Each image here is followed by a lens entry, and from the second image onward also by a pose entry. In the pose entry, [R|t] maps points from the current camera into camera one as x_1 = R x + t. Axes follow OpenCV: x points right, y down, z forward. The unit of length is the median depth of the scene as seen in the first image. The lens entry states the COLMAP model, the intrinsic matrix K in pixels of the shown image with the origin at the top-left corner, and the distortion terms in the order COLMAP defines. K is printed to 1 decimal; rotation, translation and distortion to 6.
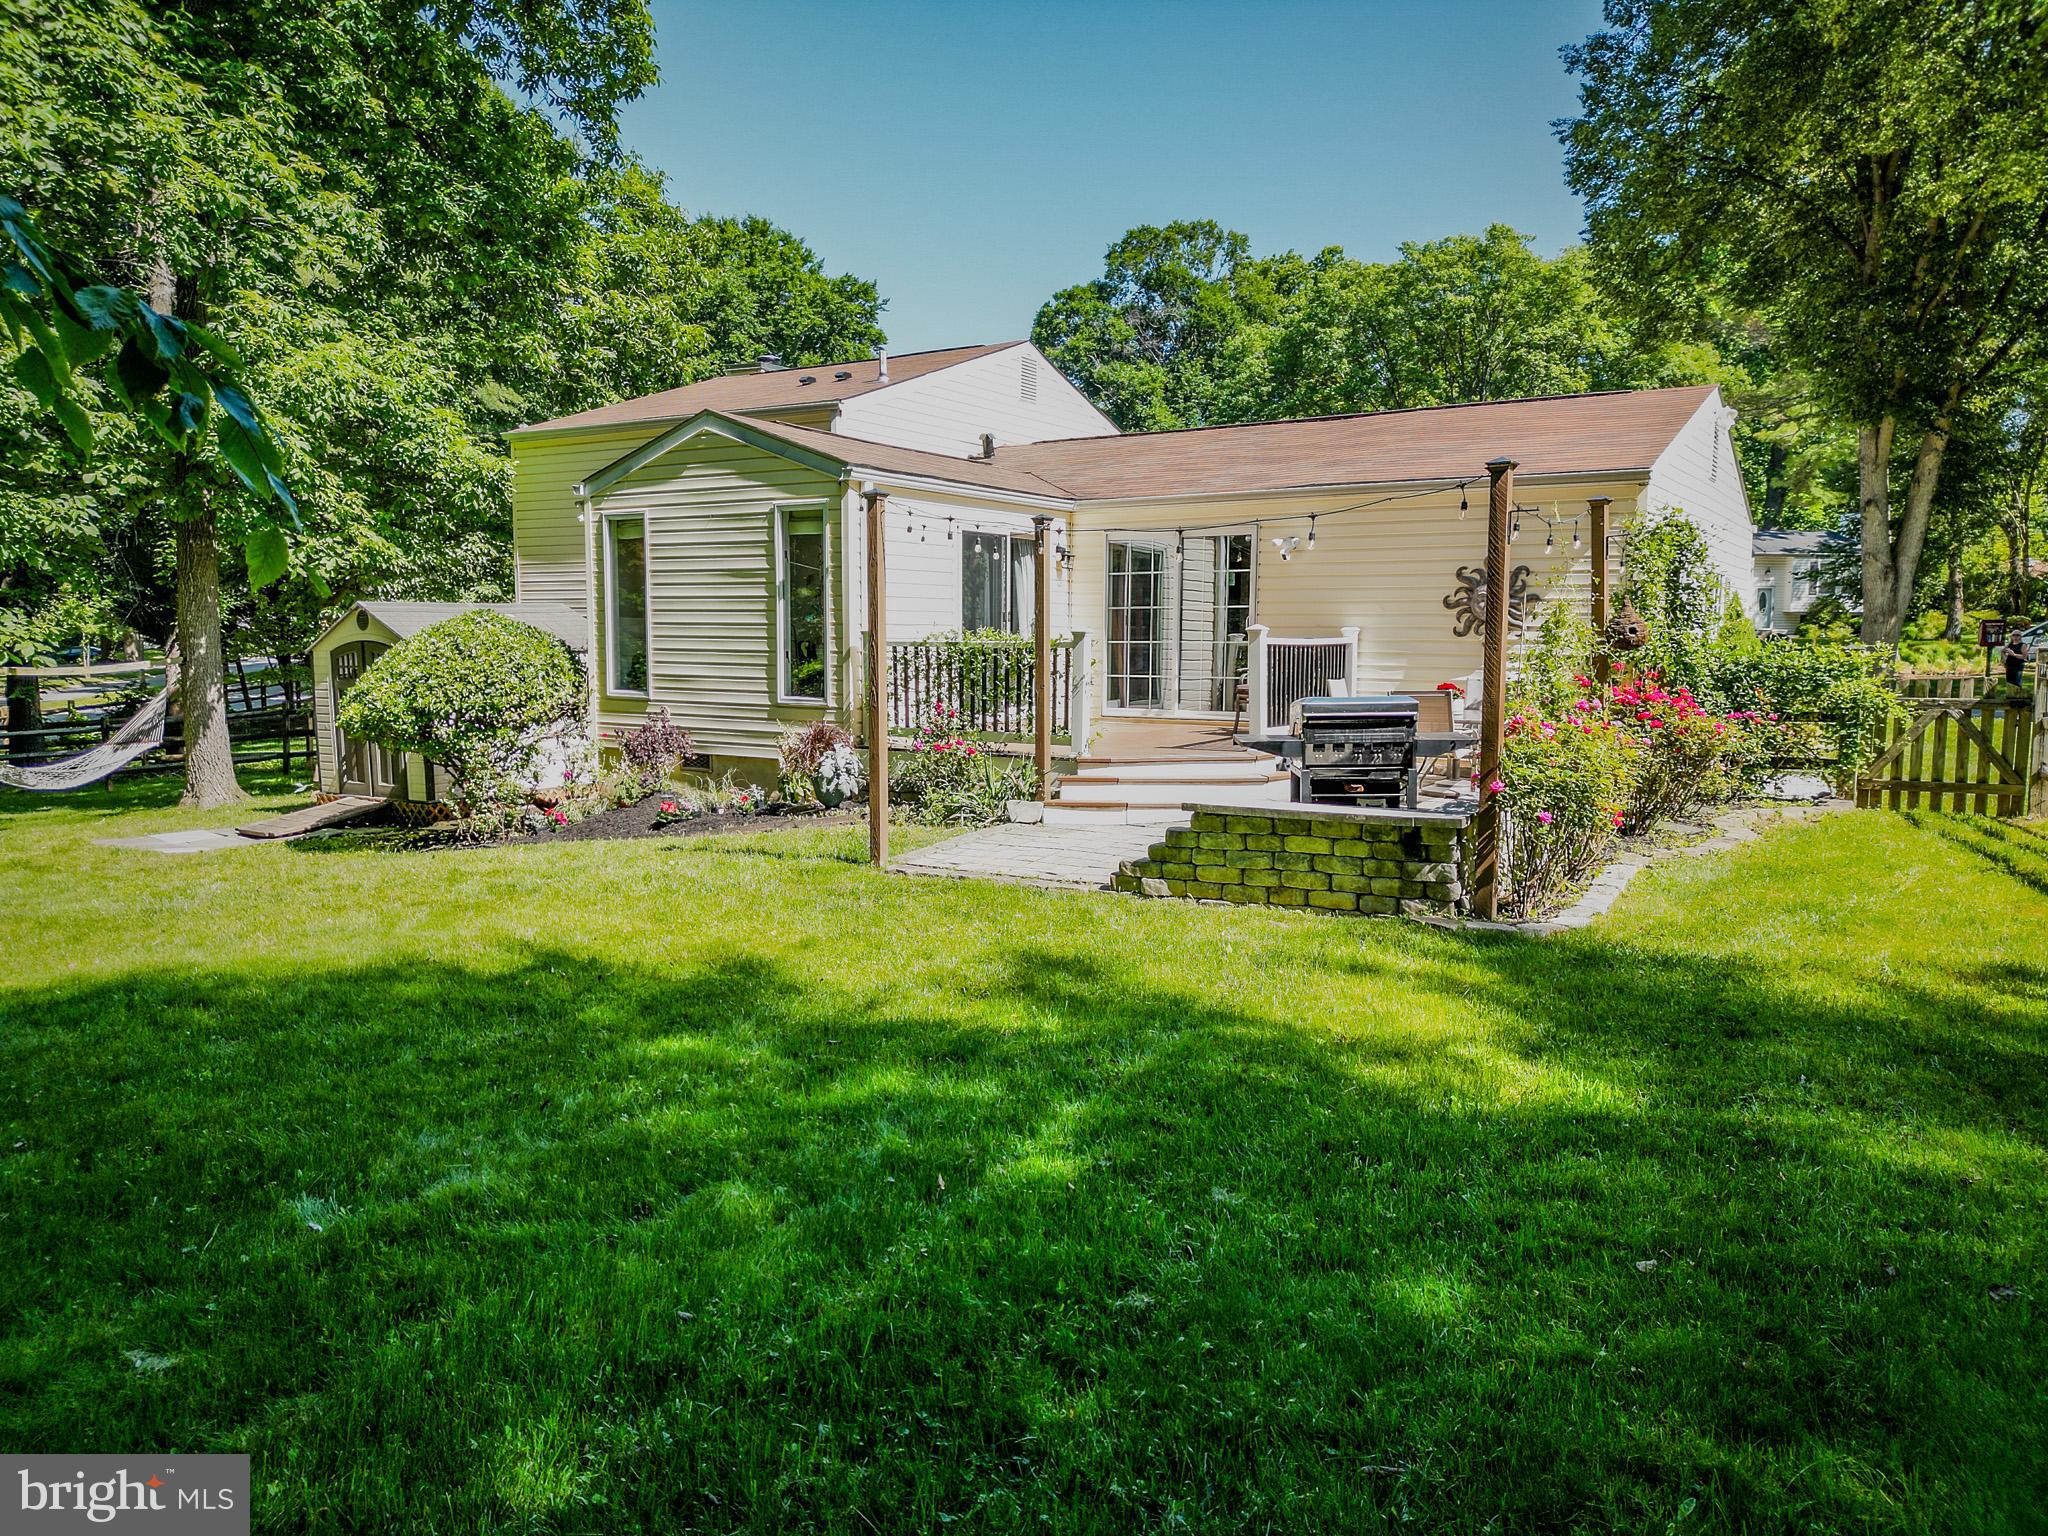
lens RADIAL K [[1431.7, 0, 1032.3], [0, 1431.7, 772.2], [0, 0, 1]] dist [0.071036, -0.060041]
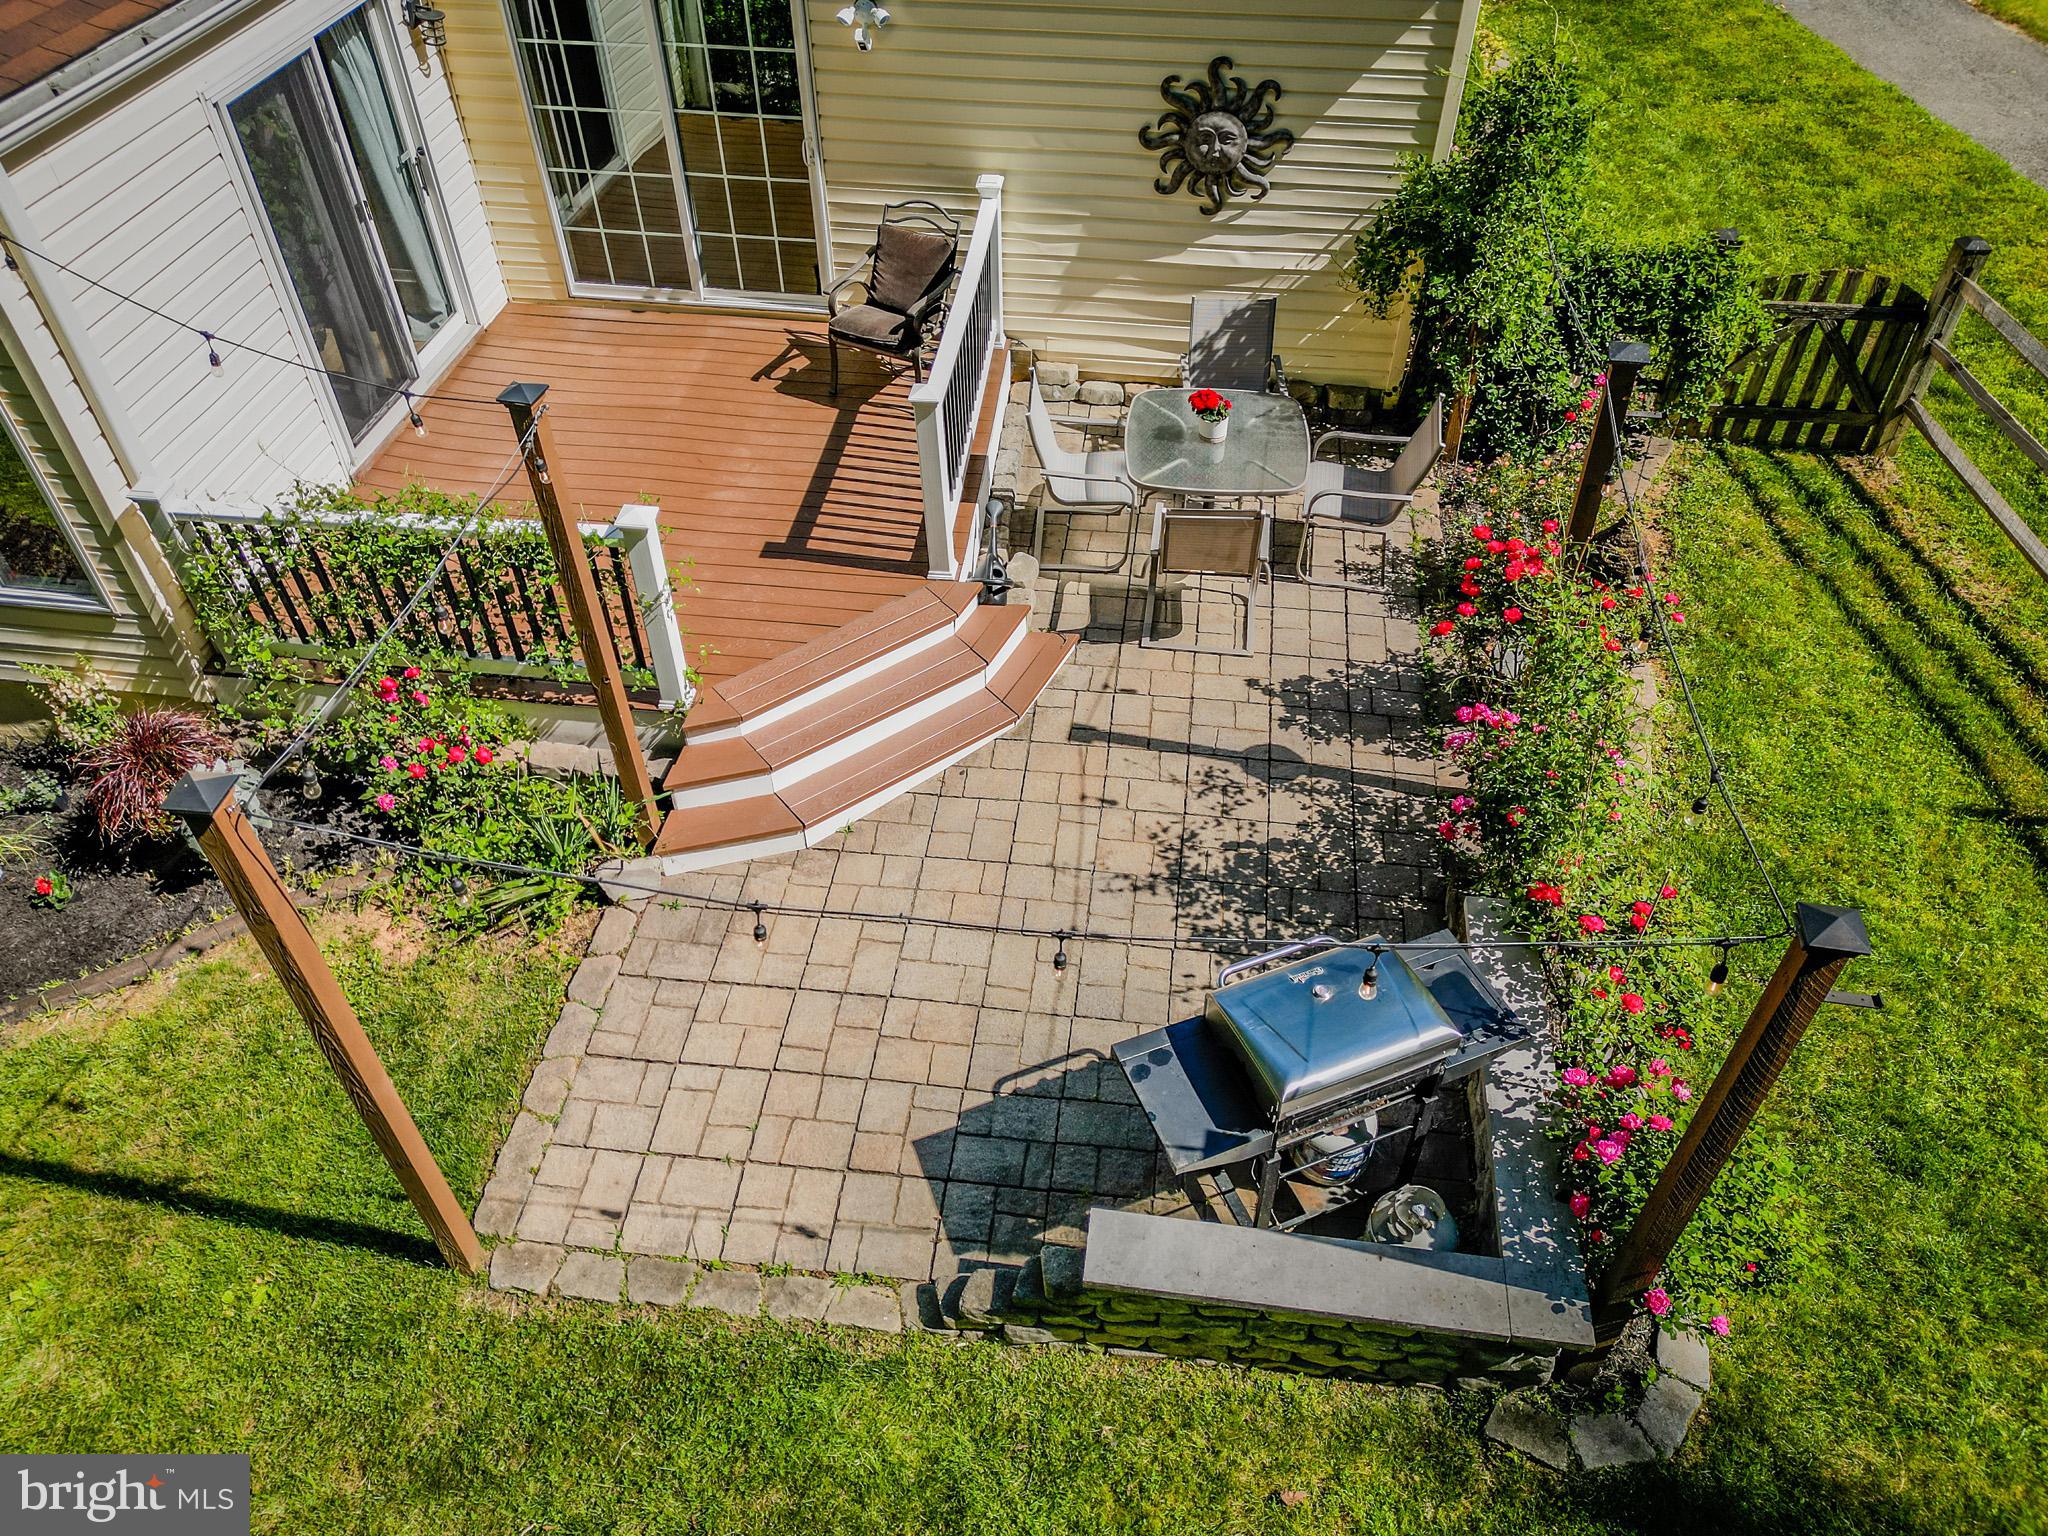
lens RADIAL K [[1432.3, 0, 1018.5], [0, 1432.3, 774.6], [0, 0, 1]] dist [0.066135, -0.055569]
pose [[0.908859, -0.297068, 0.292789, -0.011173], [0.051752, 0.776850, 0.627556, -0.185313], [-0.413880, -0.555207, 0.721421, 0.274234]]
